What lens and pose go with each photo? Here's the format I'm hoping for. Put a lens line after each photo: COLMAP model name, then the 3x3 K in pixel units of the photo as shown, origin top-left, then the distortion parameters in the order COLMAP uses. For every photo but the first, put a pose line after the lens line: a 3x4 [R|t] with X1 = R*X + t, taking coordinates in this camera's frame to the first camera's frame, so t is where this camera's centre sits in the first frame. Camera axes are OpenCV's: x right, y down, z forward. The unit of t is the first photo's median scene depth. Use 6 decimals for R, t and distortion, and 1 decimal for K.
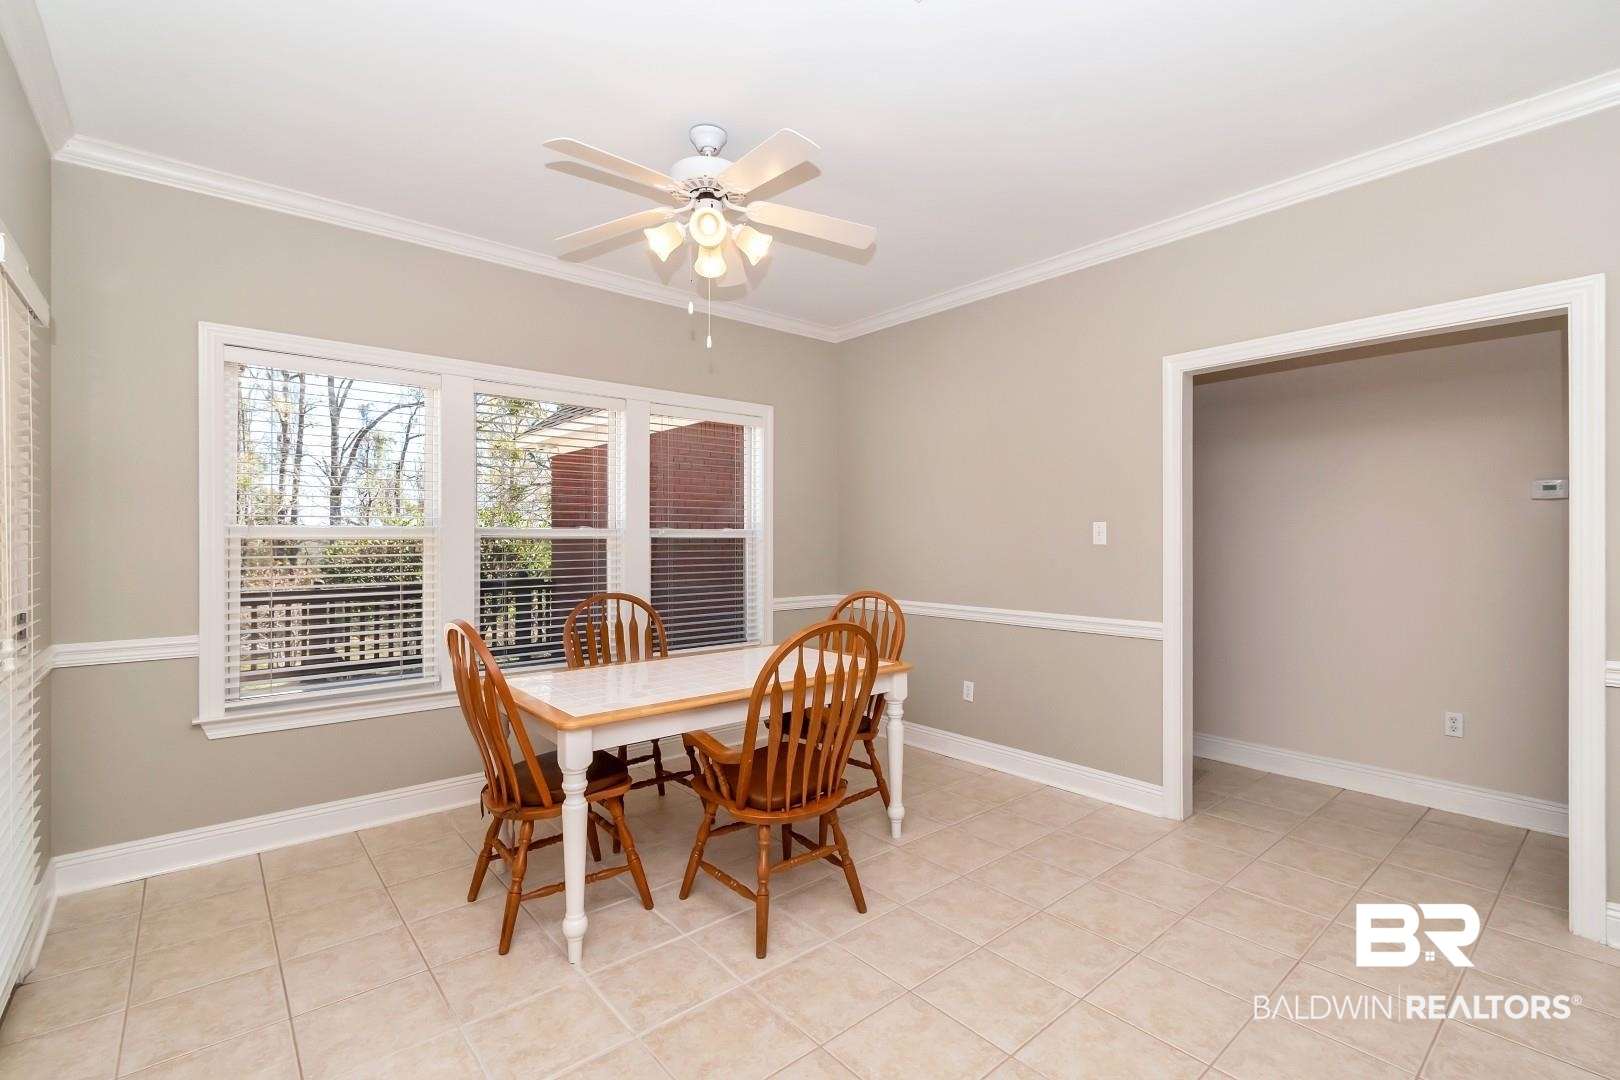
lens RADIAL K [[736.3, 0, 789.4], [0, 736.3, 535.4], [0, 0, 1]] dist [0.002453, -0.000209]
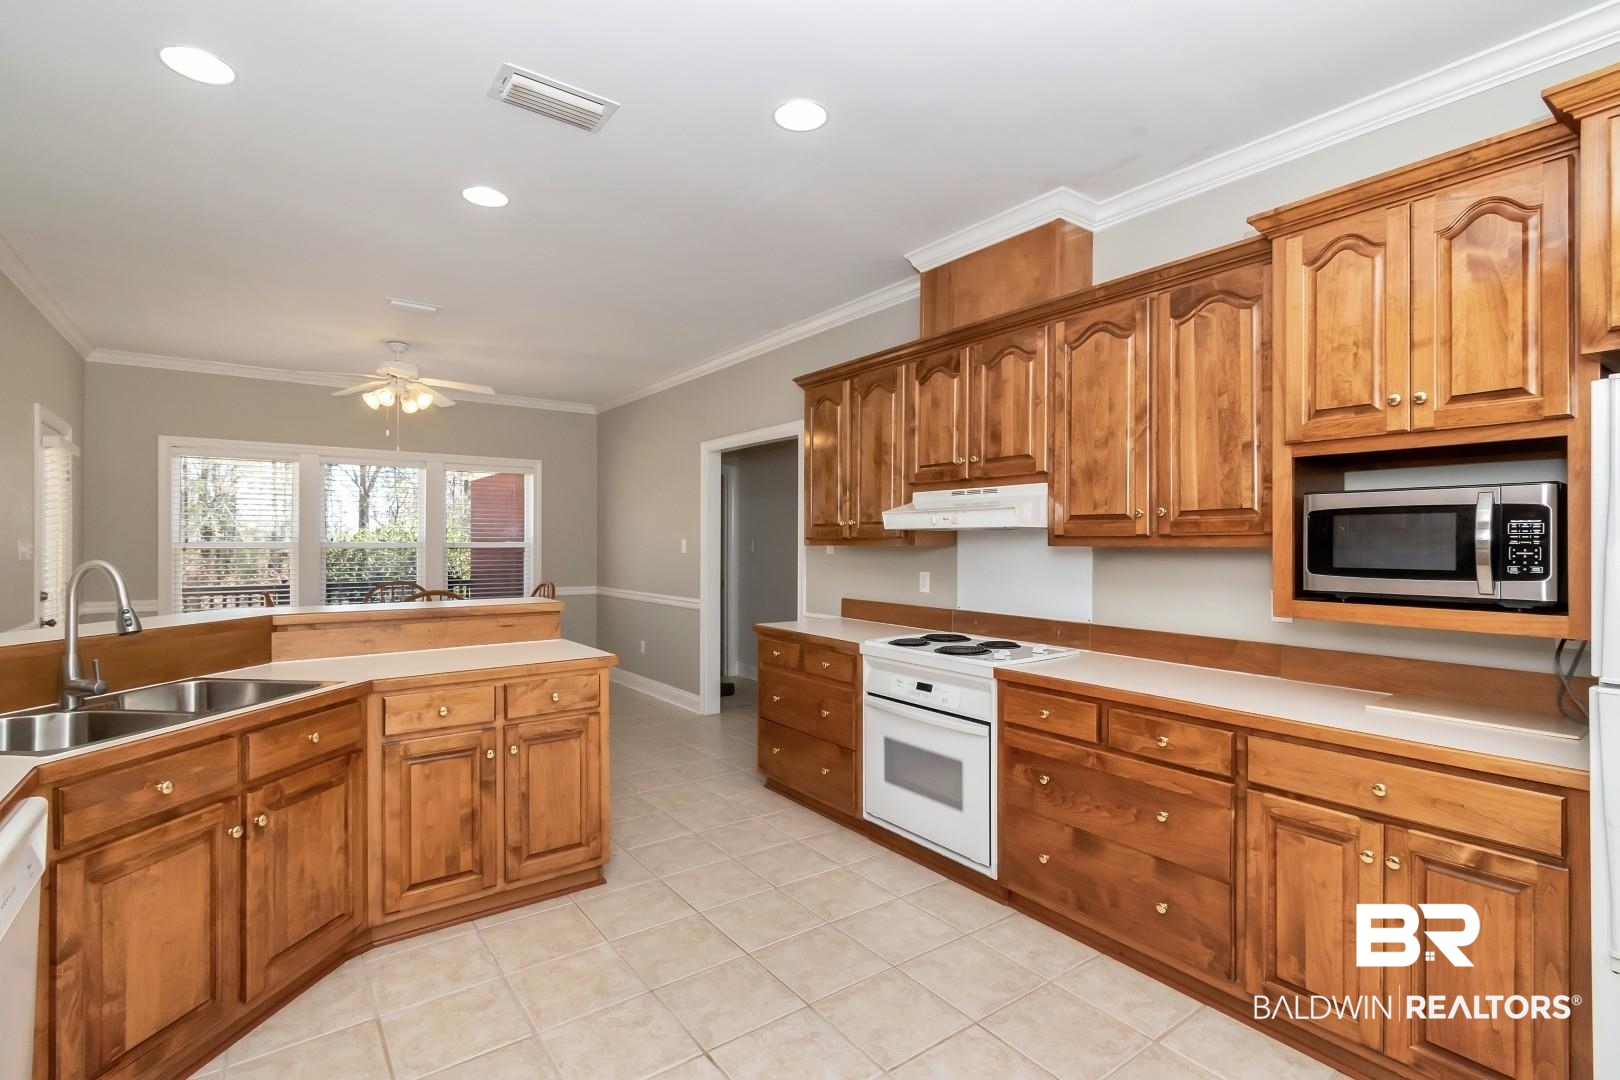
lens RADIAL K [[747.2, 0, 810.1], [0, 747.2, 547.3], [0, 0, 1]] dist [0.002339, -0.000053]
pose [[0.997899, 0.000939, -0.064783, 0.997355], [-0.000141, 0.999924, 0.012322, -0.025283], [0.064789, -0.012287, 0.997823, -0.825537]]
